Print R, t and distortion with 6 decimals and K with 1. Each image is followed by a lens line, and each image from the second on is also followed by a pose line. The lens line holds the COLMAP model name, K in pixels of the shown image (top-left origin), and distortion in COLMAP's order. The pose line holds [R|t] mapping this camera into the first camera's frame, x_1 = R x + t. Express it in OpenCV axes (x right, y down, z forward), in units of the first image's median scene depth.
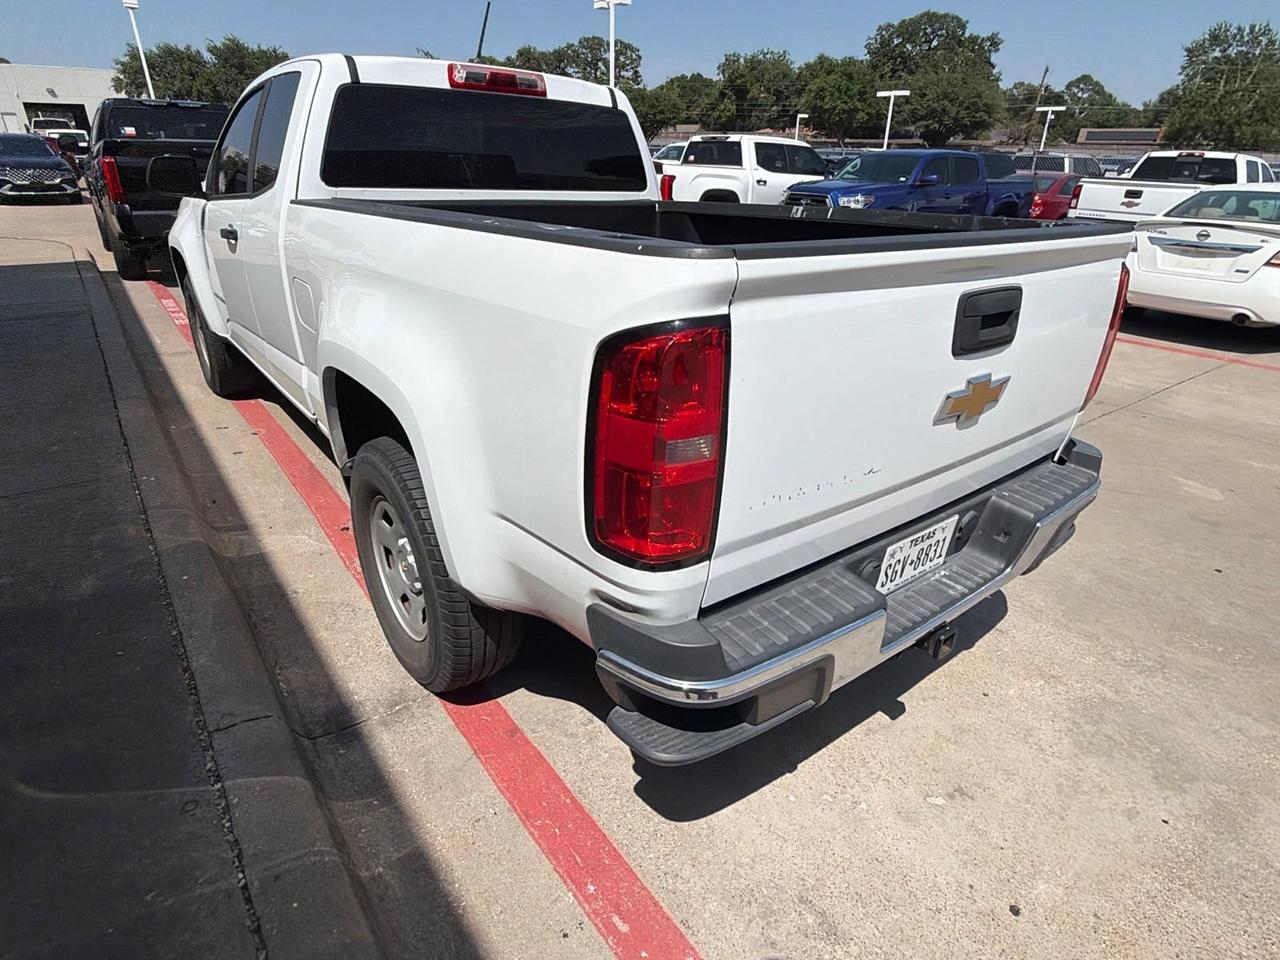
lens RADIAL K [[702.4, 0, 643.0], [0, 702.4, 490.9], [0, 0, 1]] dist [0.004881, -0.002260]
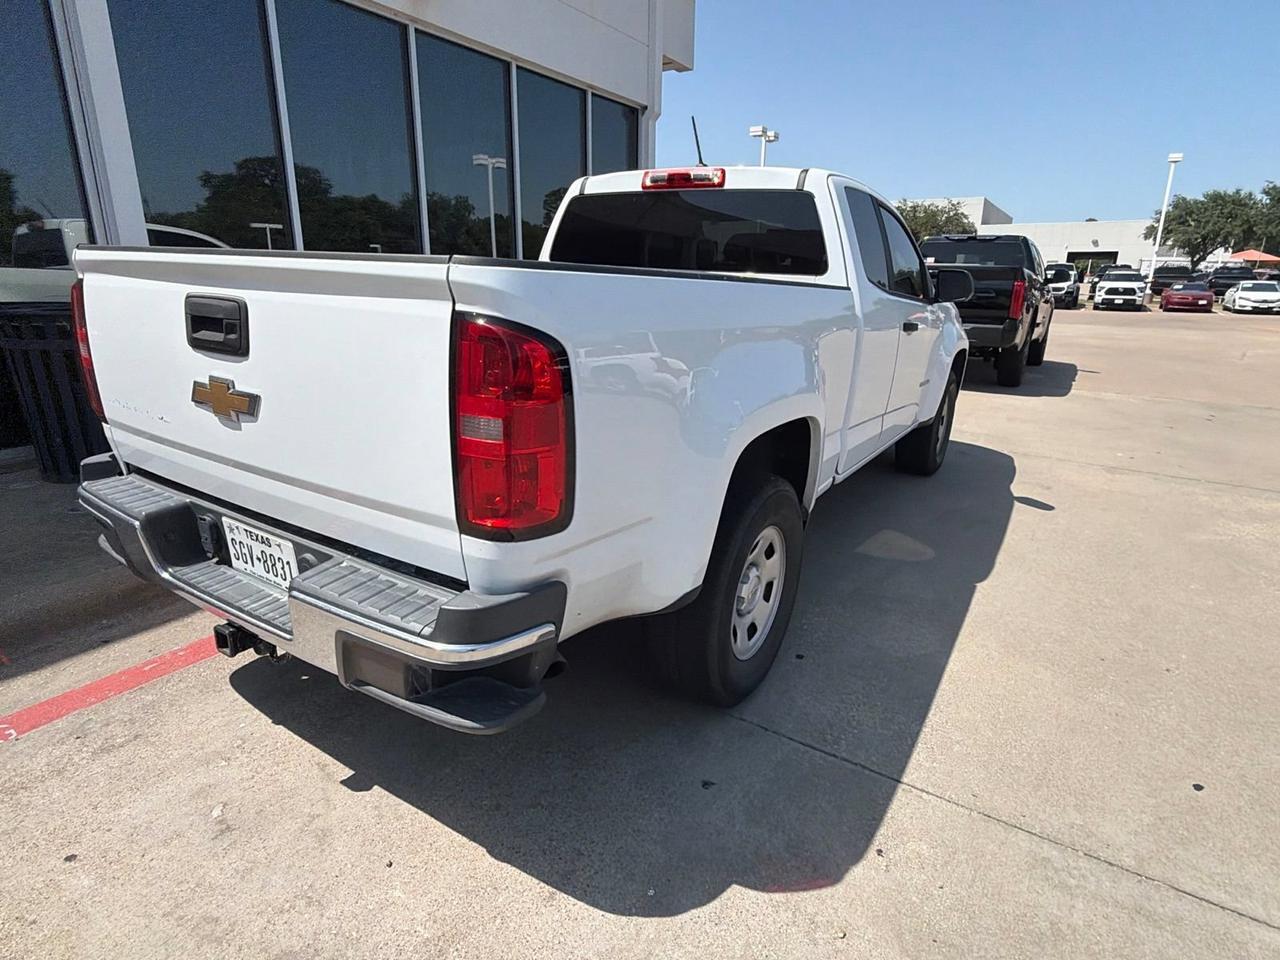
lens RADIAL K [[702.4, 0, 631.6], [0, 702.4, 487.9], [0, 0, 1]] dist [0.004881, -0.002260]
pose [[0.332454, 0.257924, -0.907166, 0.219756], [-0.417546, 0.902726, 0.103641, -0.049471], [0.845653, 0.344328, 0.407810, 0.147639]]
